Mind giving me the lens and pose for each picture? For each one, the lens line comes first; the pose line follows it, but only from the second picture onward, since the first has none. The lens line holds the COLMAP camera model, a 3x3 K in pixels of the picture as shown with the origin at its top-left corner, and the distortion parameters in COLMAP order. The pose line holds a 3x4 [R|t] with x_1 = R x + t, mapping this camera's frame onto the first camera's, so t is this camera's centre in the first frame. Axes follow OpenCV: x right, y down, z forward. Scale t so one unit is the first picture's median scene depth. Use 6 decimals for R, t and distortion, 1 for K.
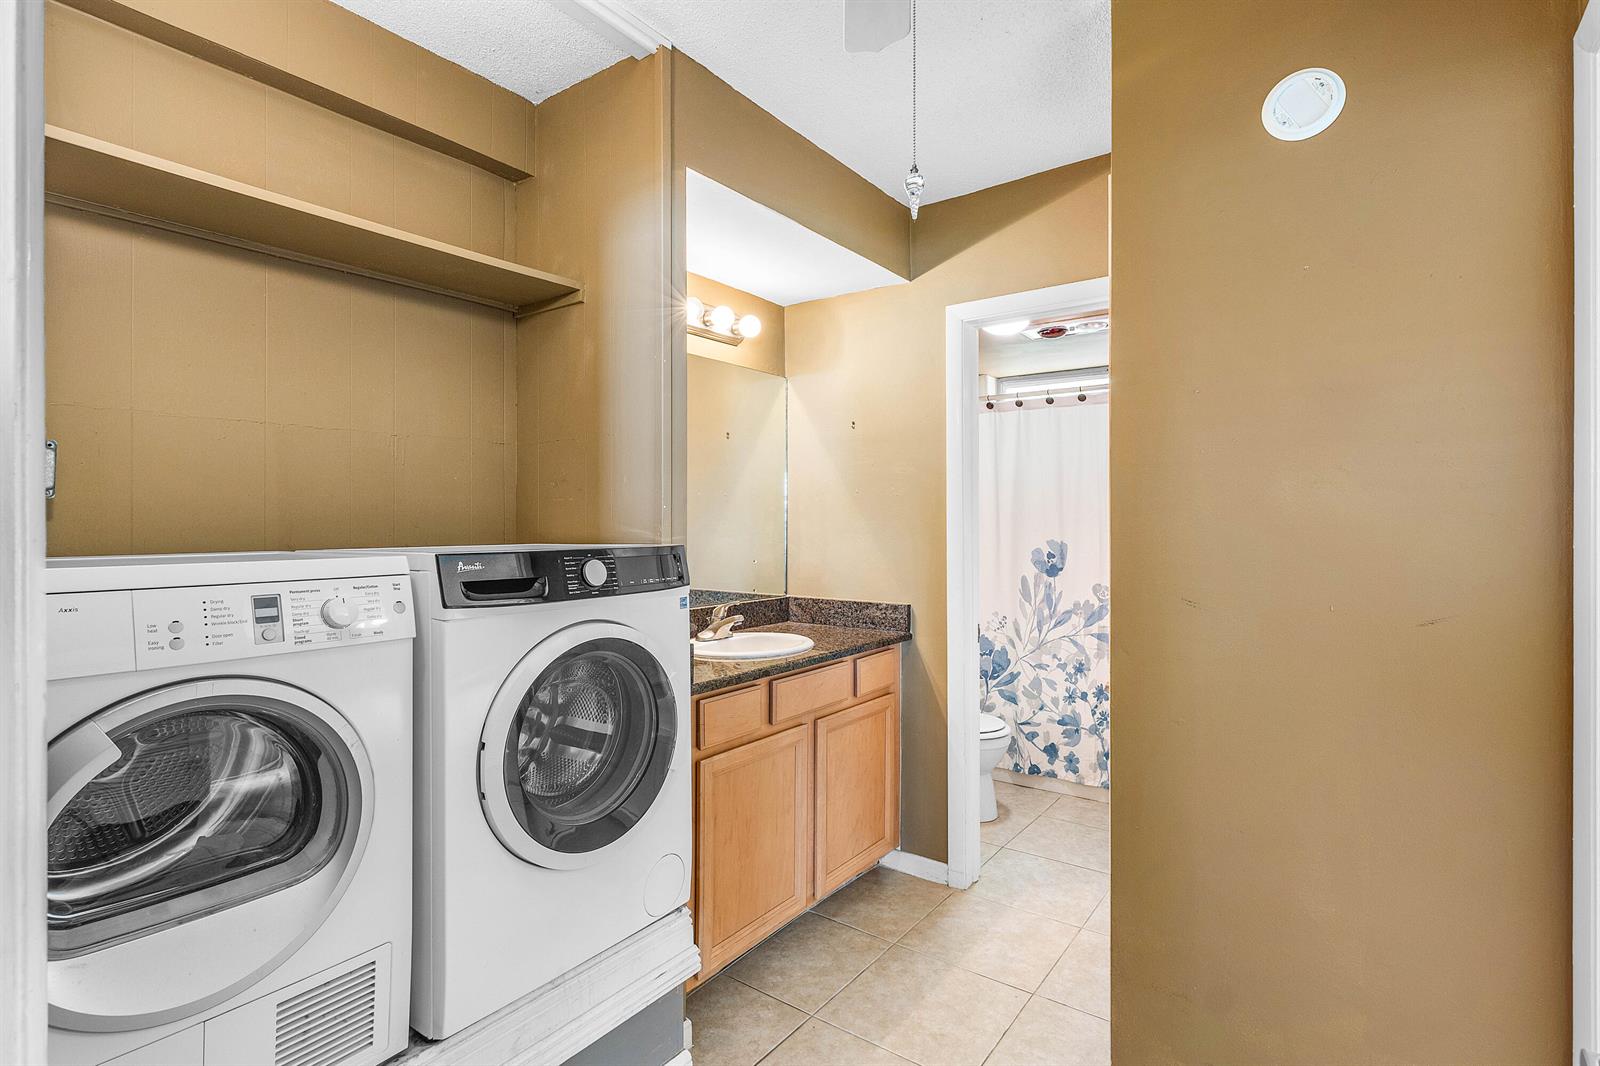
lens RADIAL K [[789.4, 0, 796.0], [0, 789.4, 528.6], [0, 0, 1]] dist [-0.001377, -0.001370]
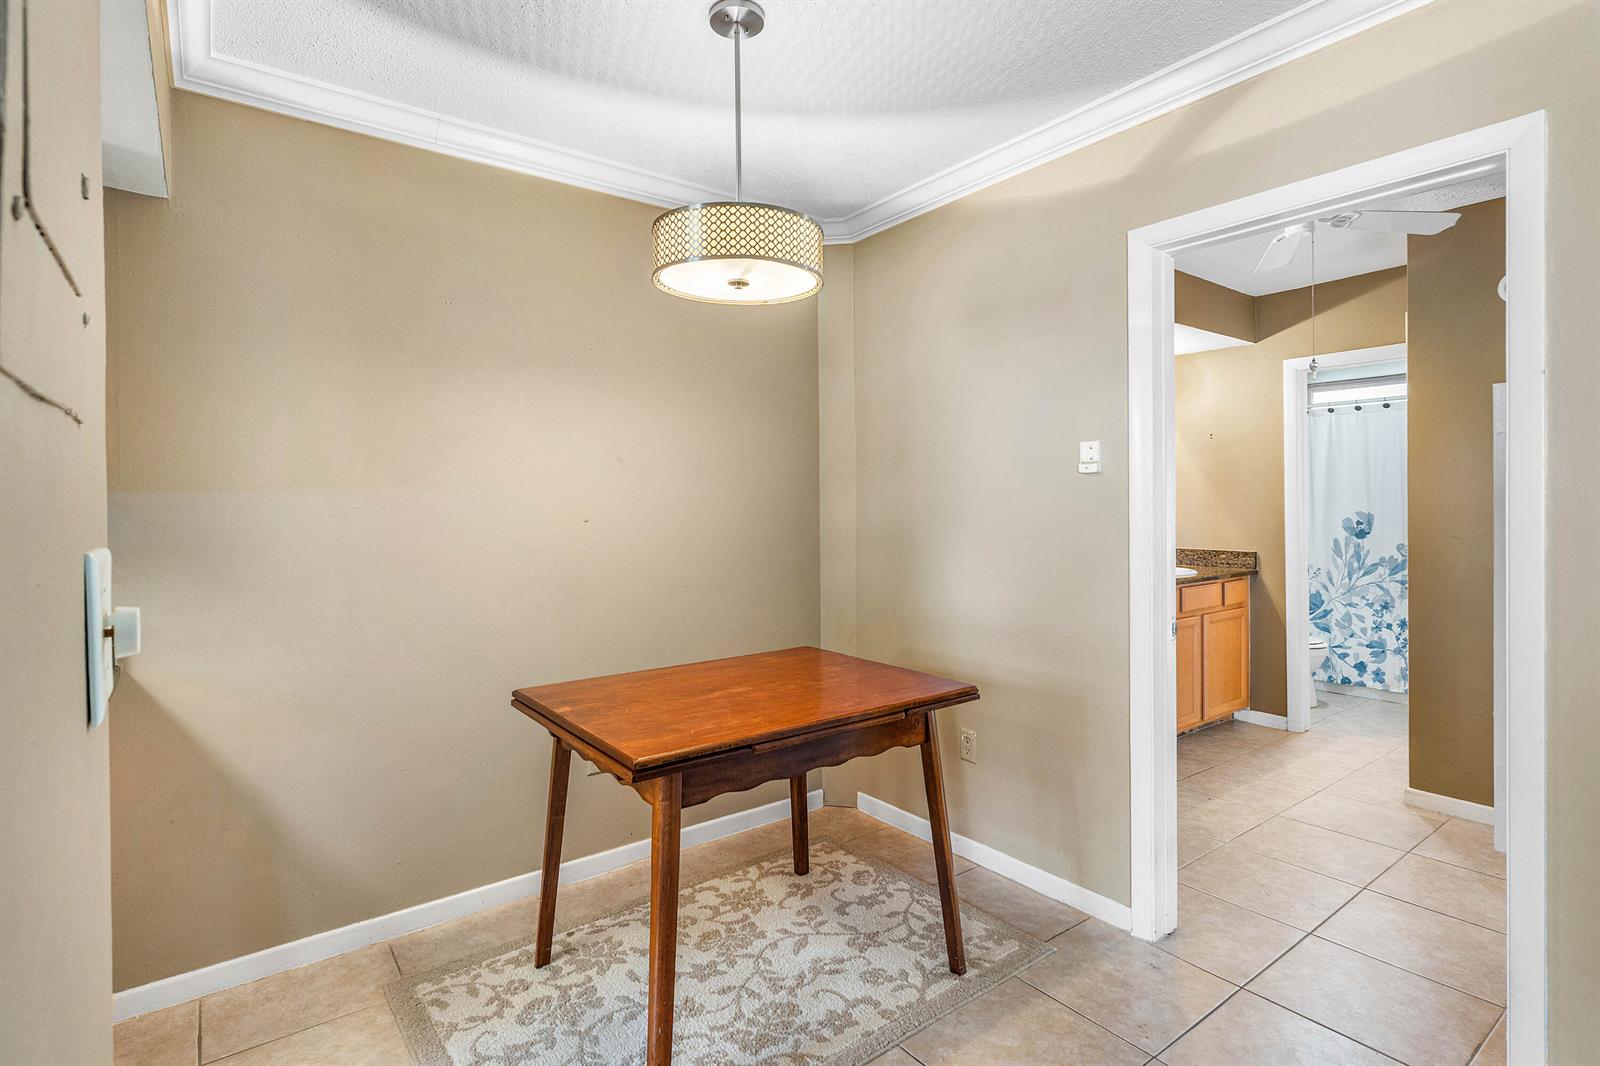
lens RADIAL K [[789.4, 0, 776.5], [0, 789.4, 493.2], [0, 0, 1]] dist [-0.001377, -0.001370]
pose [[0.952854, -0.000179, -0.303430, -0.223157], [-0.003172, 0.999939, -0.010551, 0.000560], [0.303414, 0.011016, 0.952795, -0.602392]]
